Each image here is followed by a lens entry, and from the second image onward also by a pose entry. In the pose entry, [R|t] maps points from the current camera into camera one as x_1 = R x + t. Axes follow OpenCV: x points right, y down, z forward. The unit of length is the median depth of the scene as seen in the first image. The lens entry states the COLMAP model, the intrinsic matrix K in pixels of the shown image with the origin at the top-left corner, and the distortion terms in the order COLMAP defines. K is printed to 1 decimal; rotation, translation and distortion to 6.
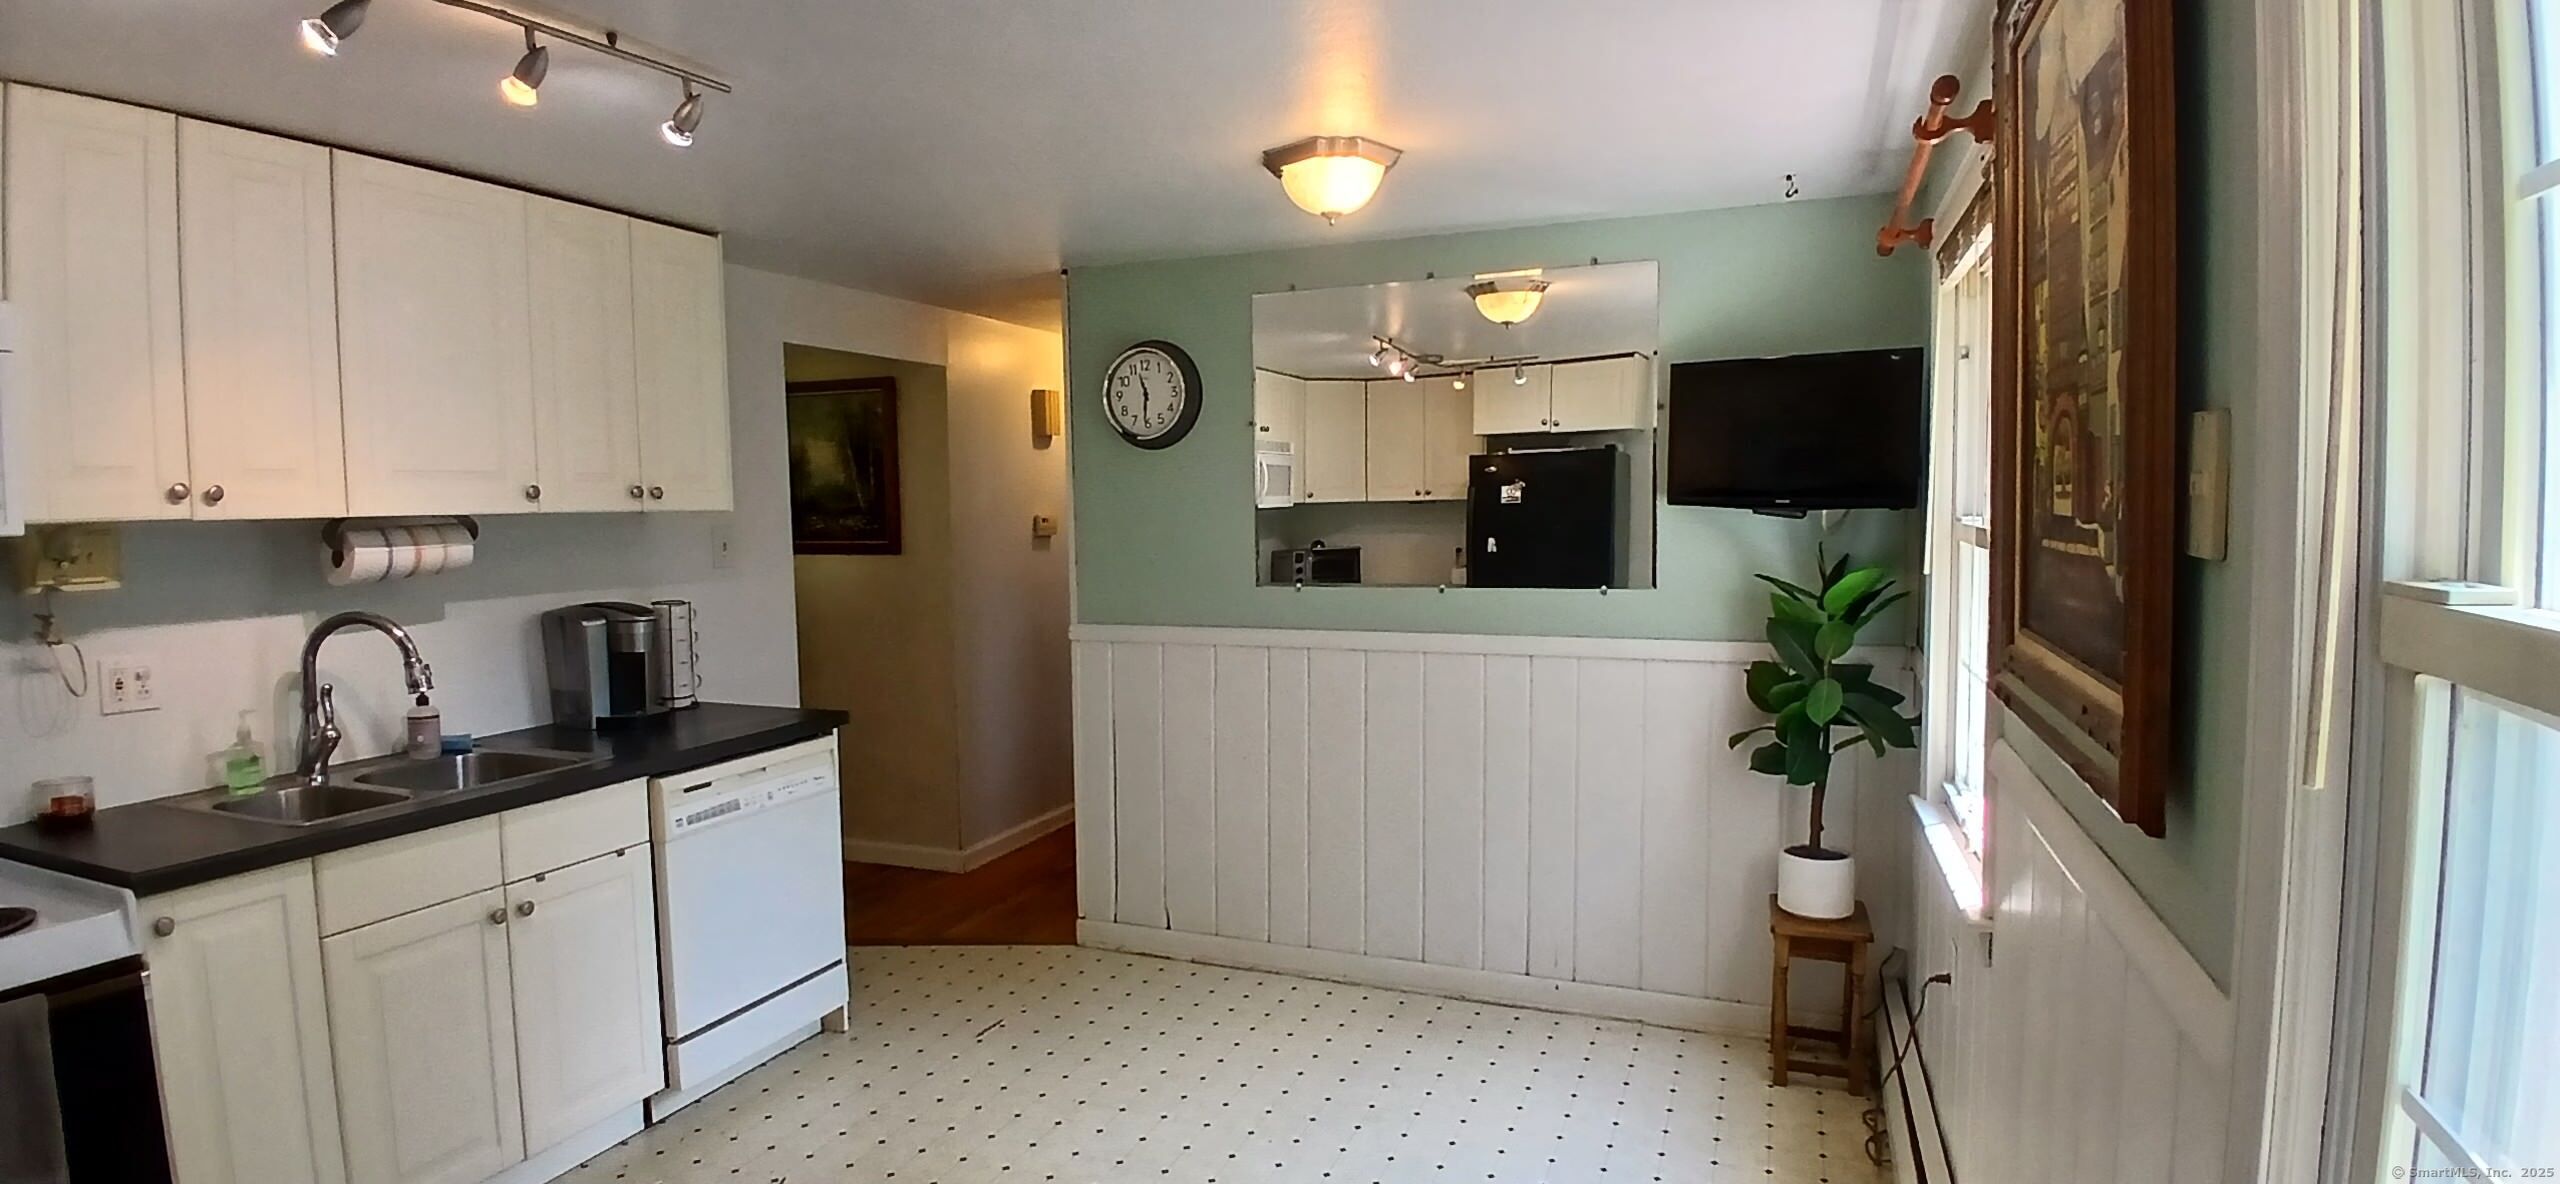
lens RADIAL K [[1307.2, 0, 1280.5], [0, 1307.2, 596.8], [0, 0, 1]] dist [0.003533, -0.001206]
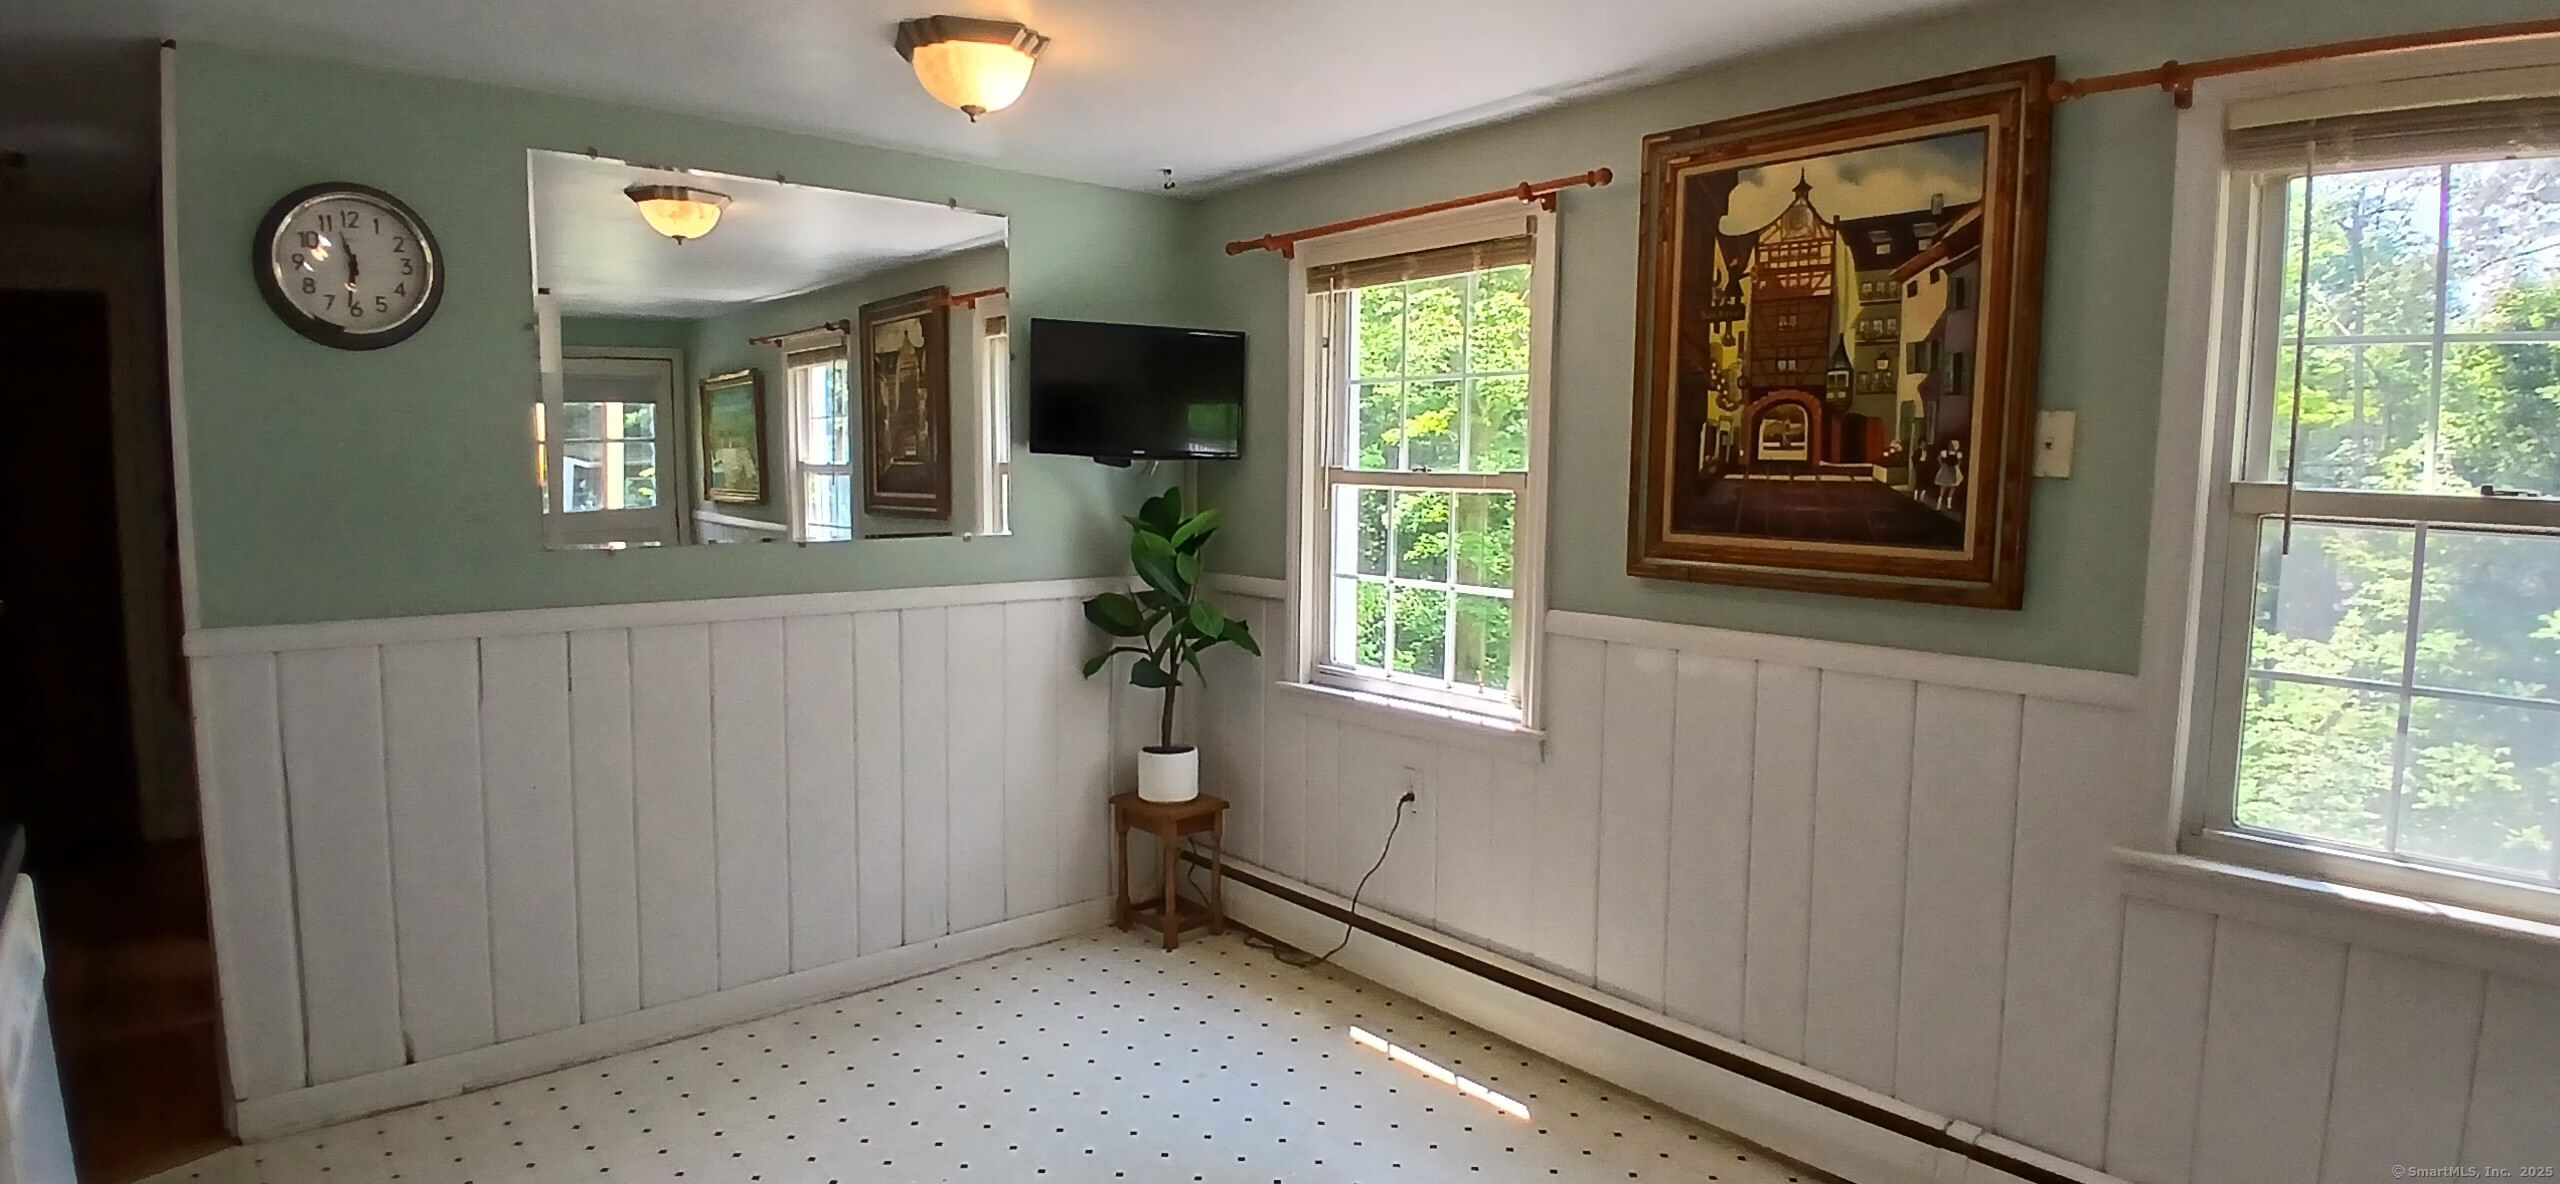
lens RADIAL K [[1307.2, 0, 1279.0], [0, 1307.2, 578.6], [0, 0, 1]] dist [0.003533, -0.001206]
pose [[0.464048, -0.062187, 0.883624, -0.485106], [0.048084, 0.997830, 0.044973, -0.005985], [-0.884504, 0.021618, 0.466032, 0.295419]]
